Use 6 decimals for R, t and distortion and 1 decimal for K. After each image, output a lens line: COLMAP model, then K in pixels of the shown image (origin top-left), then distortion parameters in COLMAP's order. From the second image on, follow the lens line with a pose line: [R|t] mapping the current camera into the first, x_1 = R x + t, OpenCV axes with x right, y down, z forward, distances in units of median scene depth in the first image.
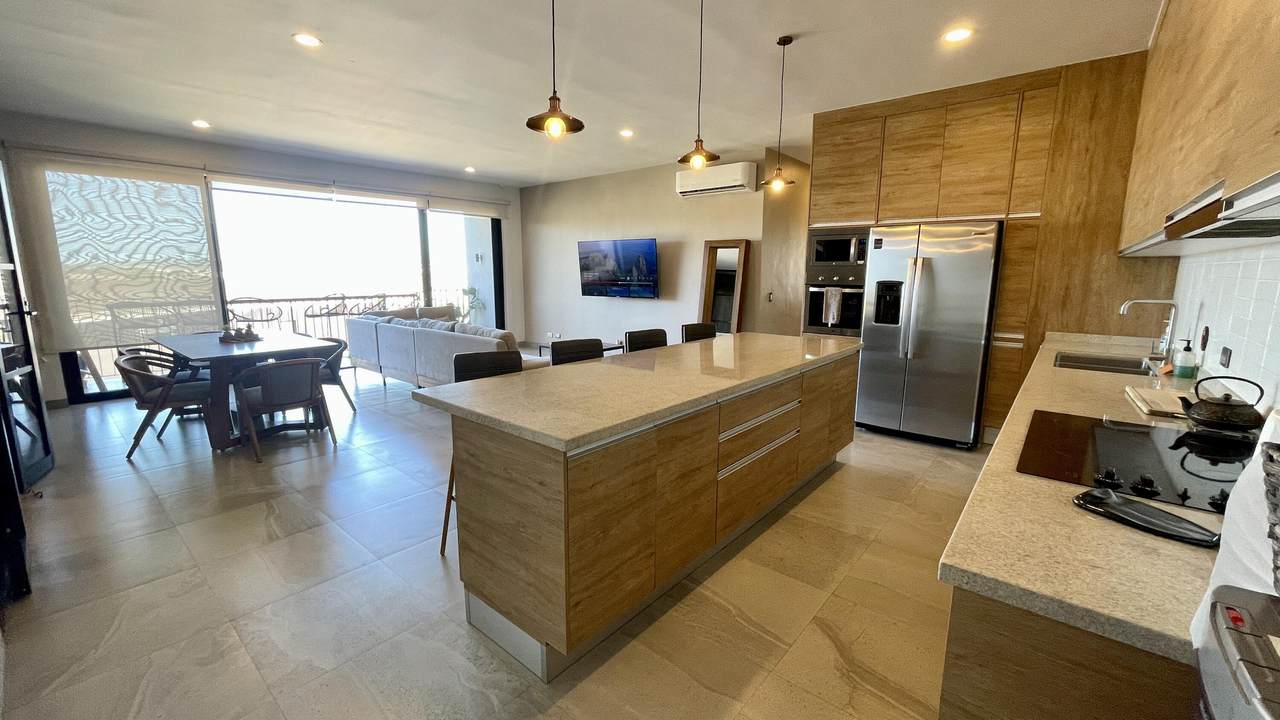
lens RADIAL K [[518.0, 0, 640.0], [0, 518.0, 360.0], [0, 0, 1]] dist [-0.000744, -0.000121]
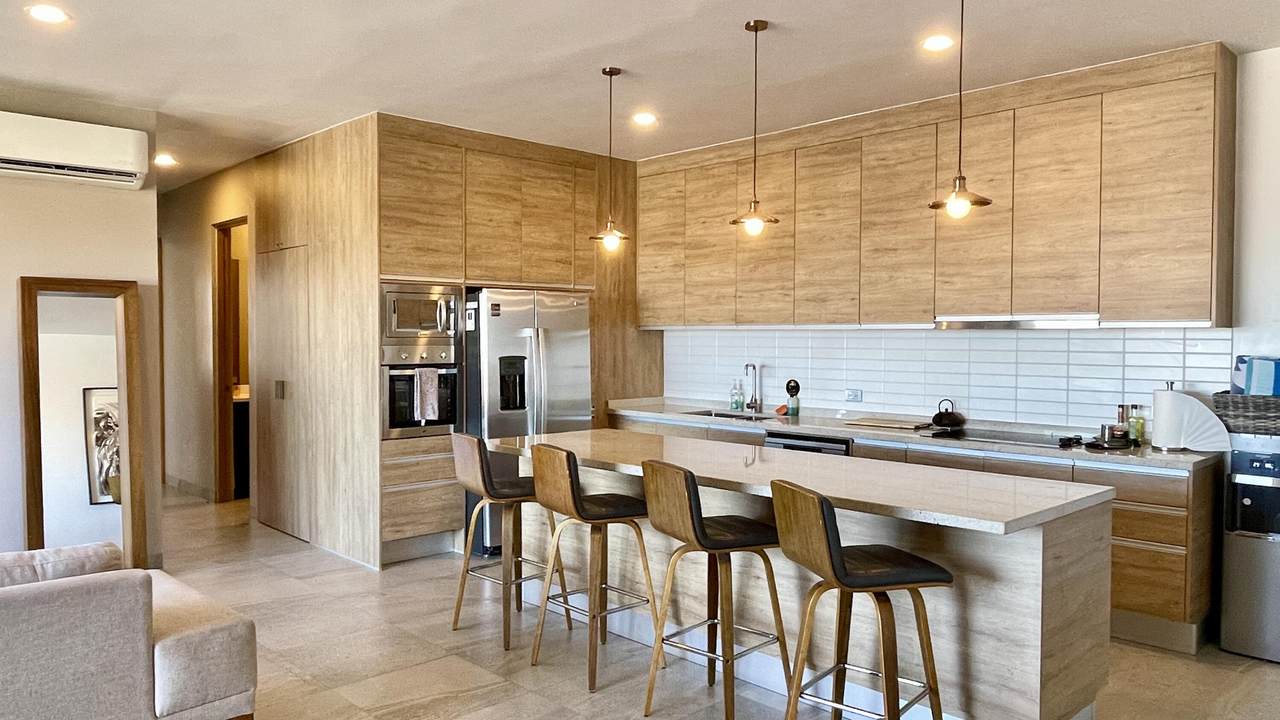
lens RADIAL K [[888.6, 0, 630.2], [0, 888.6, 362.0], [0, 0, 1]] dist [0.045496, -0.085374]
pose [[0.117231, -0.033906, 0.992526, -0.759440], [0.167847, 0.985716, 0.013848, -0.117035], [-0.978818, 0.164969, 0.121247, 0.581363]]
